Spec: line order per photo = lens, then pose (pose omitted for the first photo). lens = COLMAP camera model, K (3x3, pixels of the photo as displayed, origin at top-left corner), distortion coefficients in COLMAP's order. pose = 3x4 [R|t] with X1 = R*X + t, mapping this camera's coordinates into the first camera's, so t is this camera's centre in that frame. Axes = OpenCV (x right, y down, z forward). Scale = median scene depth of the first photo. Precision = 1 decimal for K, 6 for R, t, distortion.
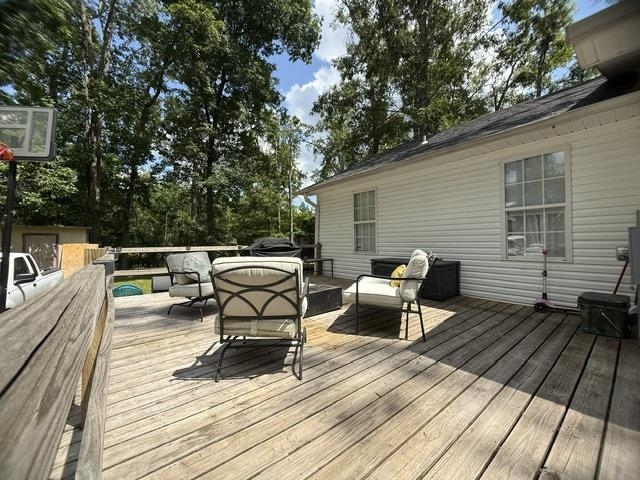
lens RADIAL K [[254.2, 0, 320.4], [0, 254.2, 239.2], [0, 0, 1]] dist [0.002775, -0.001977]
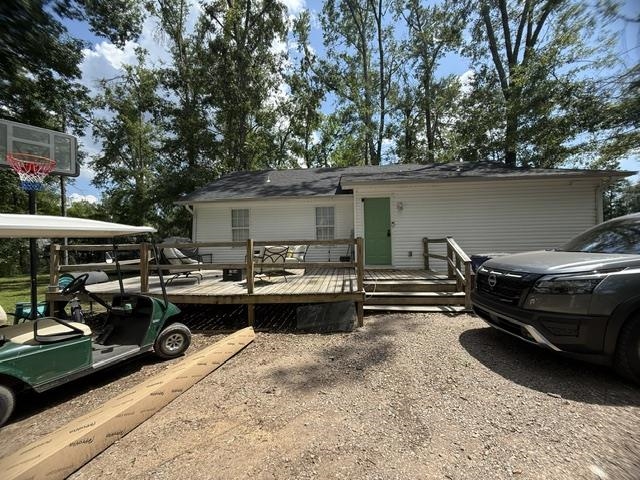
lens RADIAL K [[254.2, 0, 321.1], [0, 254.2, 240.3], [0, 0, 1]] dist [0.002775, -0.001977]
pose [[0.699150, -0.000864, 0.714975, -0.141194], [0.005100, 0.999980, -0.003779, 0.003064], [-0.714957, 0.006289, 0.699140, -0.106195]]
